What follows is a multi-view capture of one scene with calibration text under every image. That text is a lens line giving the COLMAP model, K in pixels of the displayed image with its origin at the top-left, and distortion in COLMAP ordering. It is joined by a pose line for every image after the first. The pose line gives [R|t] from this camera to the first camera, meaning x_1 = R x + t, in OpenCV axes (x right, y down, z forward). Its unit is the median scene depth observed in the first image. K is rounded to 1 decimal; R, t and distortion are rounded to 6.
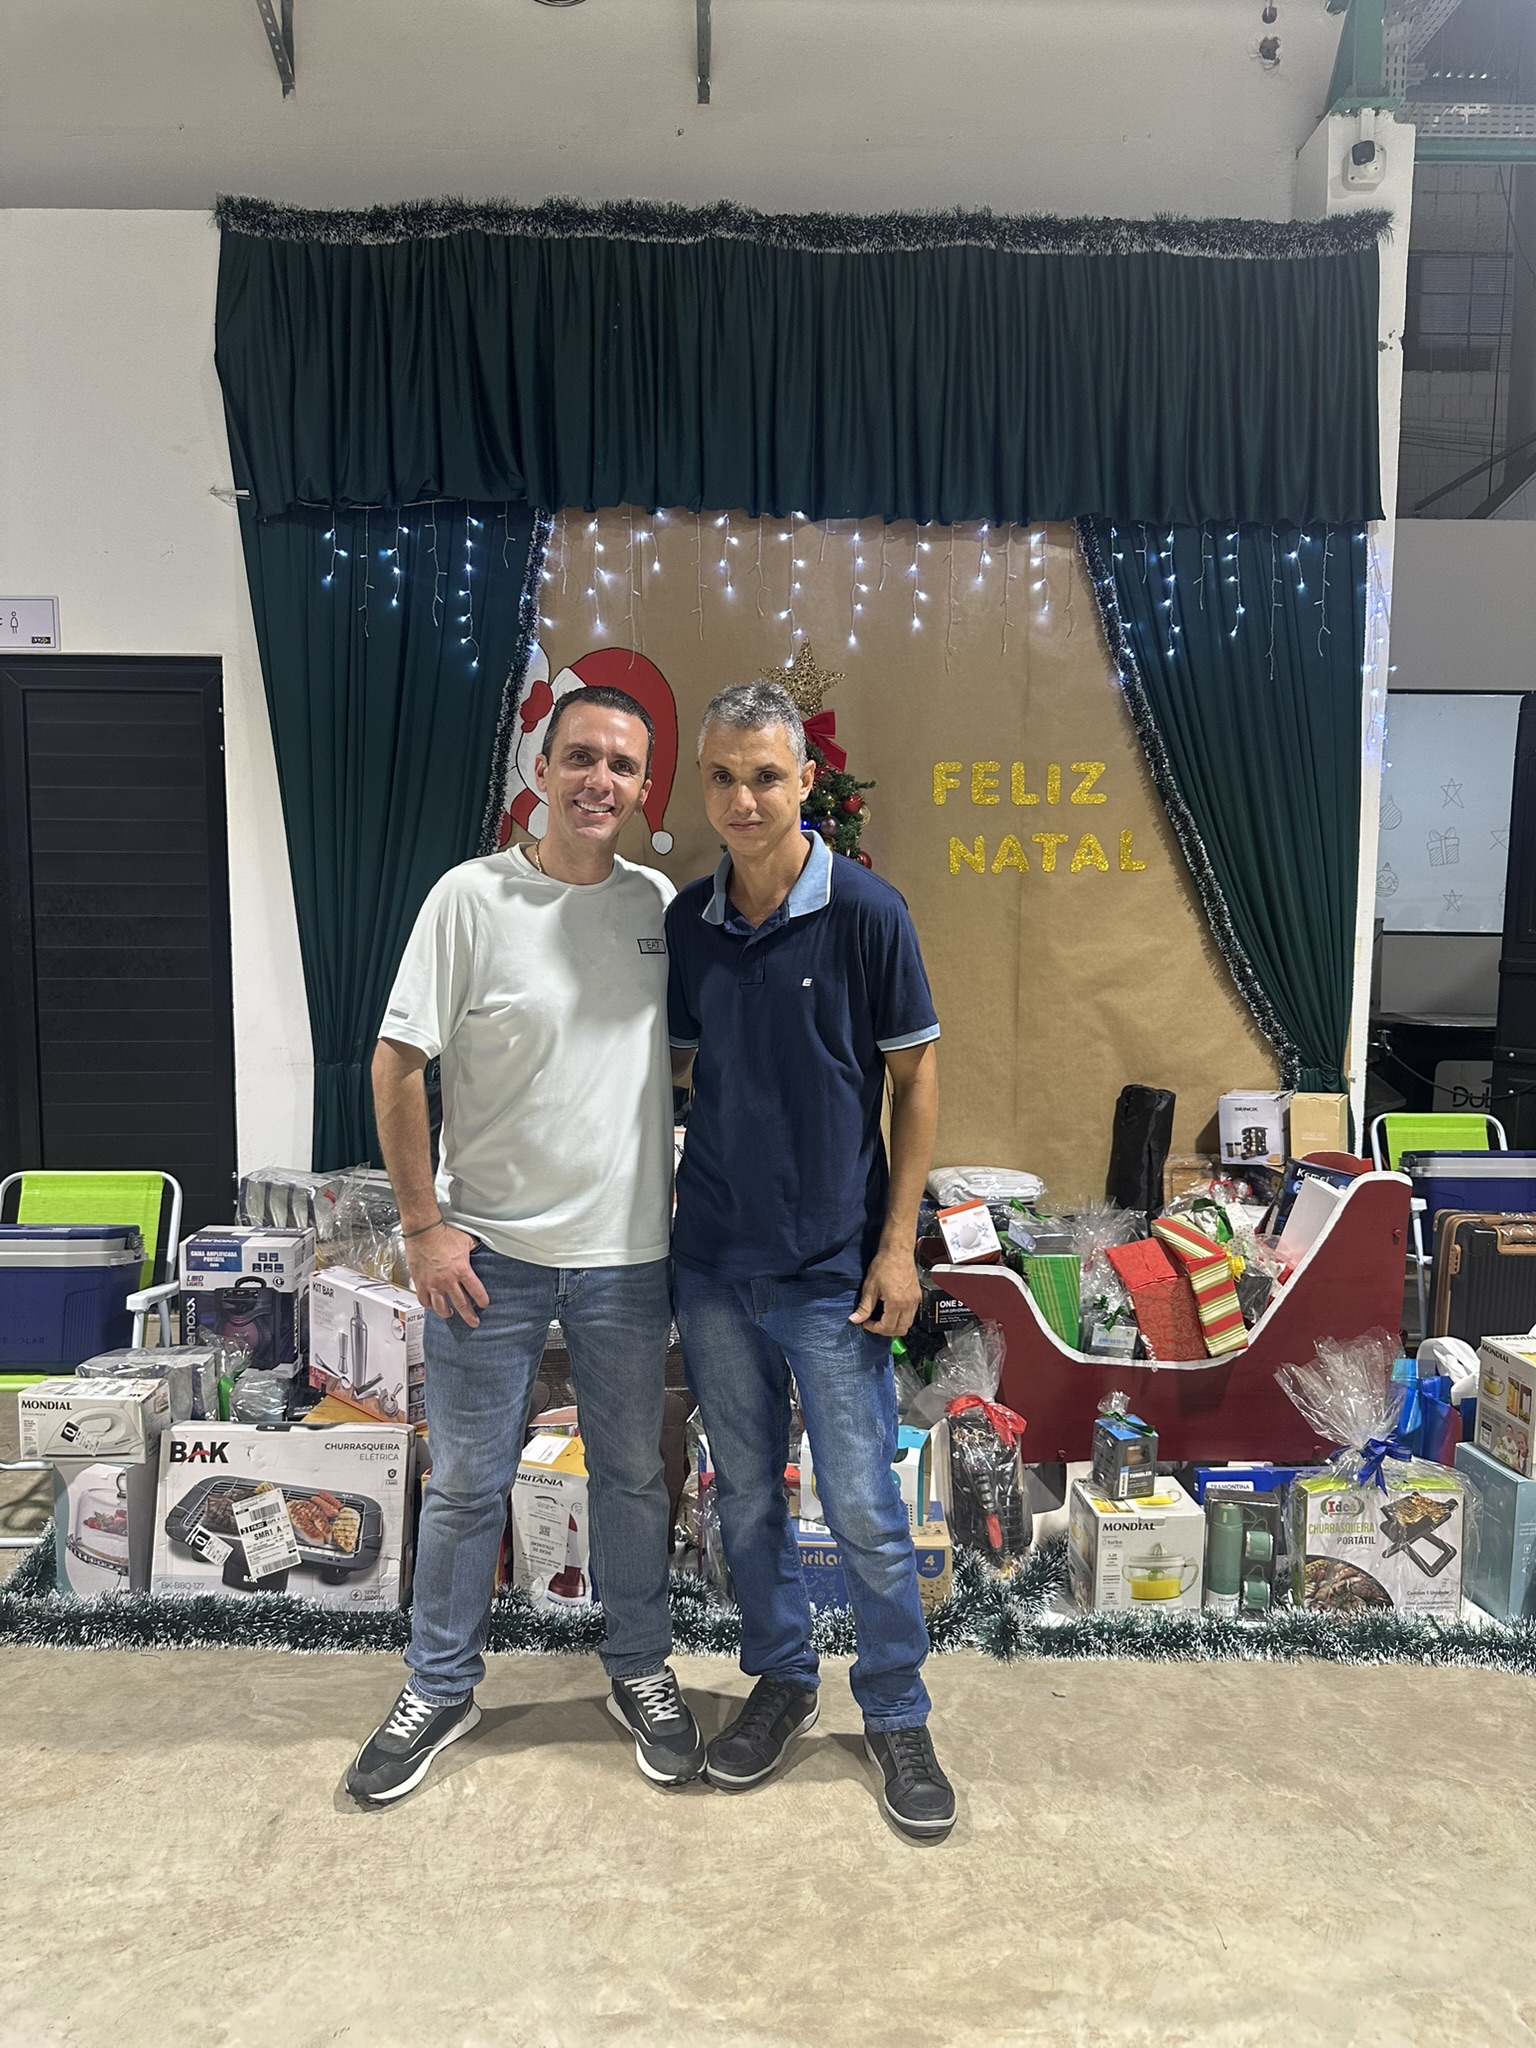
lens RADIAL K [[1561.7, 0, 785.7], [0, 1561.7, 1020.5], [0, 0, 1]] dist [0.033760, -0.041123]
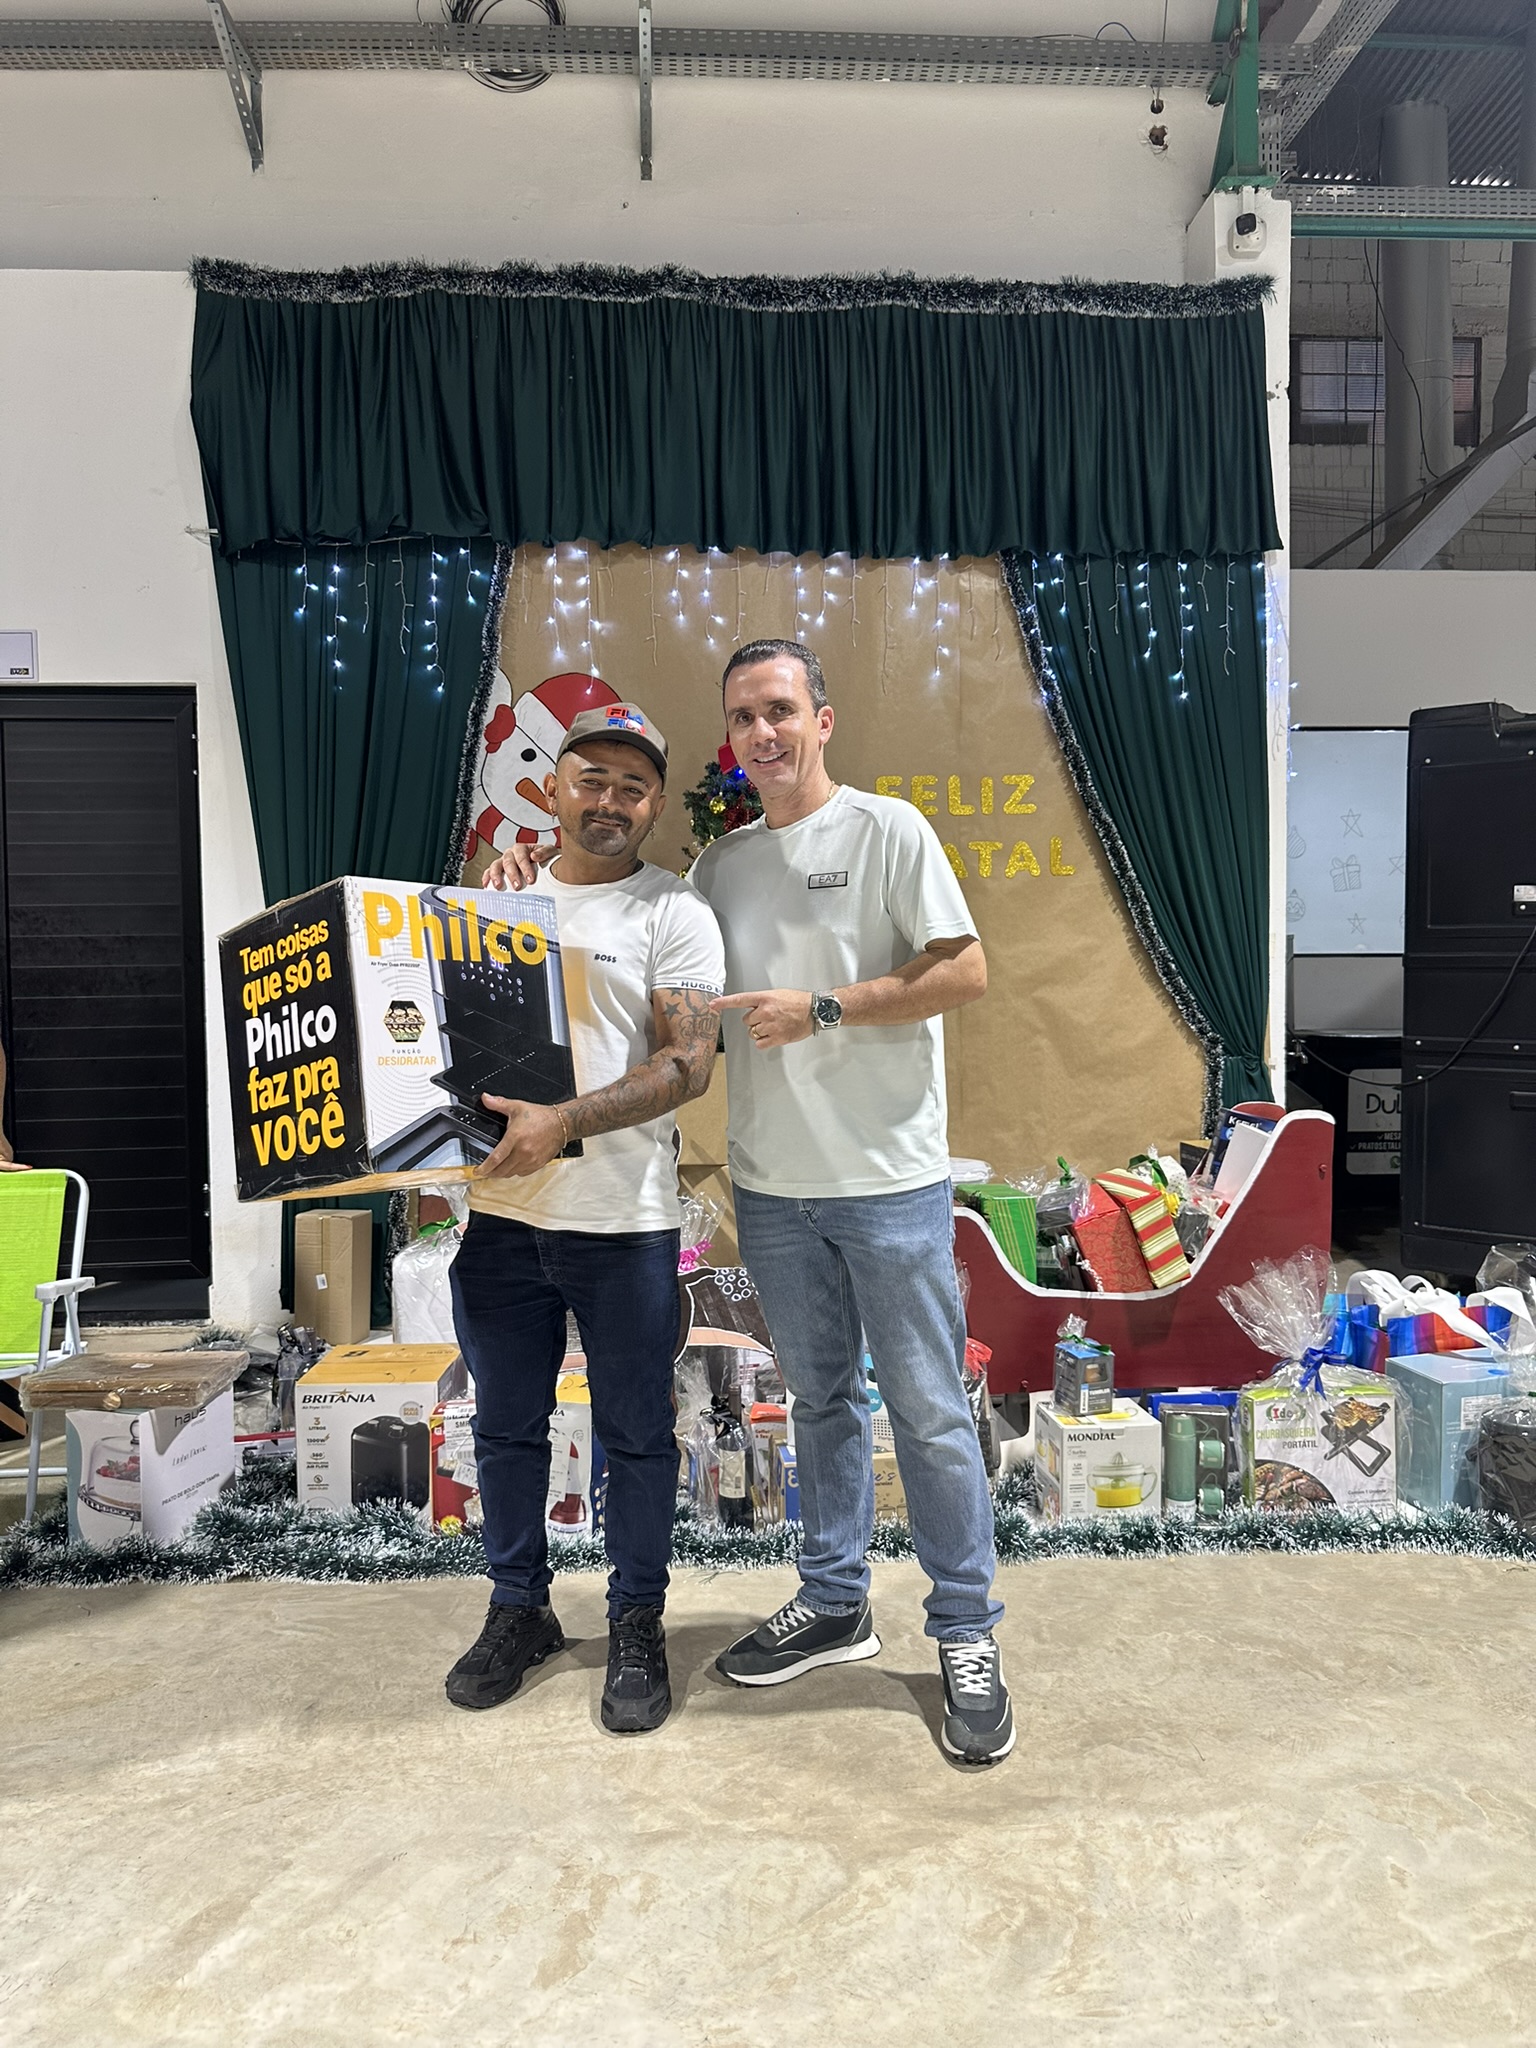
lens RADIAL K [[1561.7, 0, 789.4], [0, 1561.7, 1007.4], [0, 0, 1]] dist [0.033760, -0.041123]
pose [[0.998263, -0.022012, 0.054655, -0.027378], [0.025405, 0.997742, -0.062177, 0.060382], [-0.053163, 0.063458, 0.996567, -0.053464]]
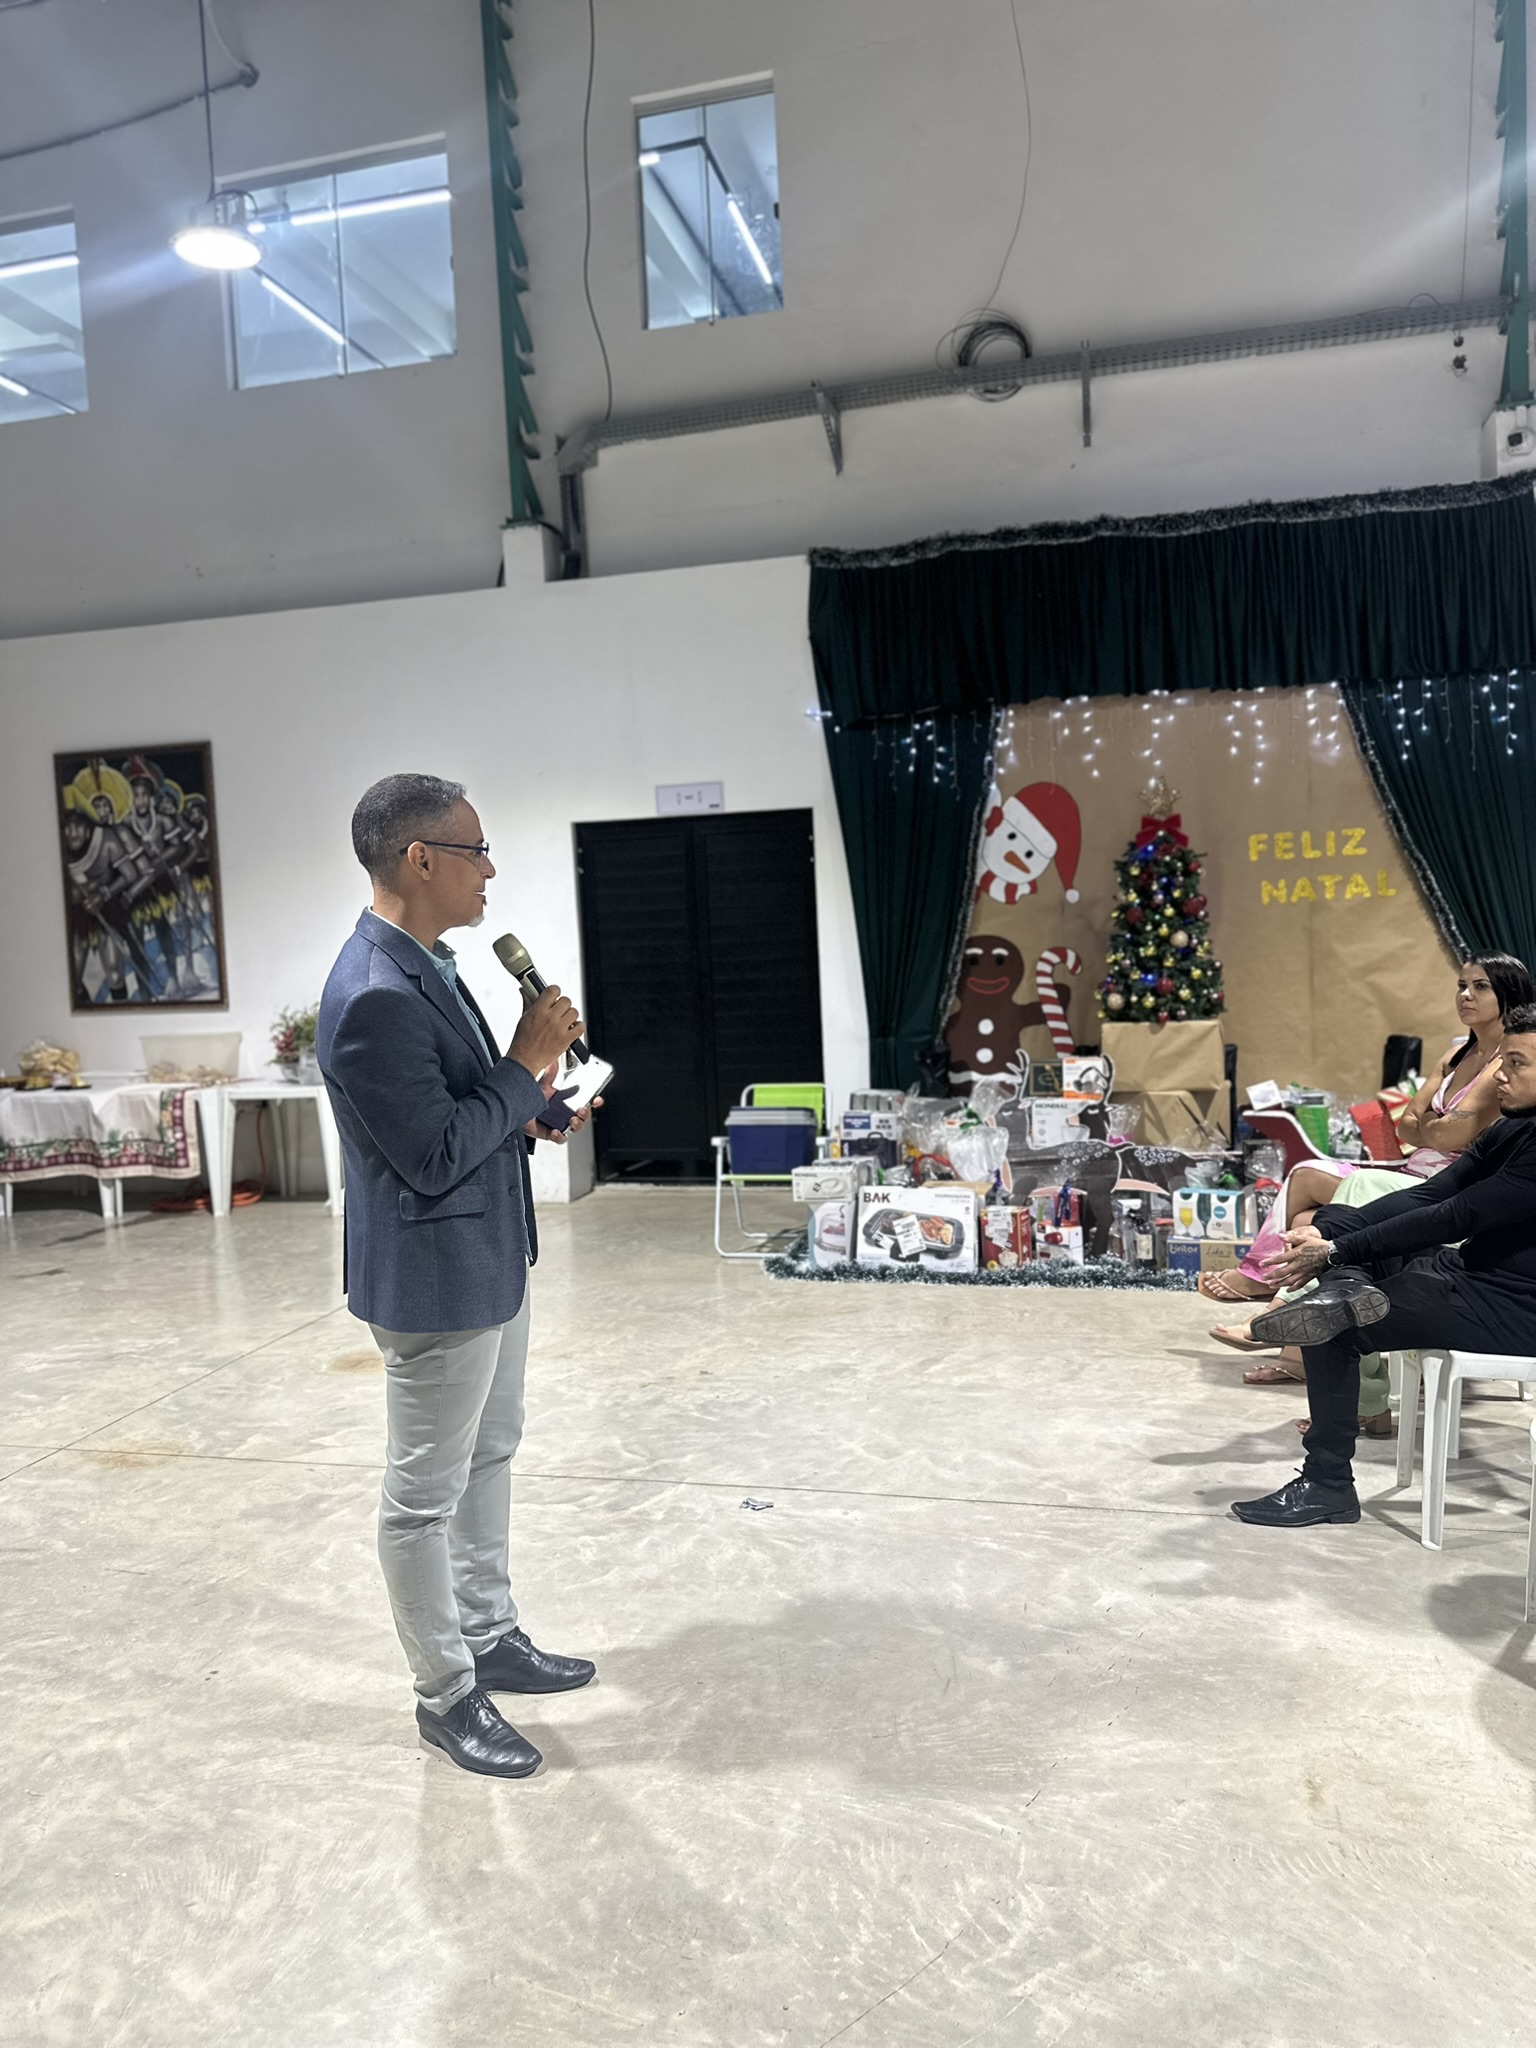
lens RADIAL K [[1561.7, 0, 720.3], [0, 1561.7, 1051.6], [0, 0, 1]] dist [0.033760, -0.041123]
pose [[0.963944, -0.031684, -0.264213, -0.008928], [0.027465, 0.999430, -0.019646, 0.076556], [0.264684, 0.011681, 0.964264, -0.730540]]
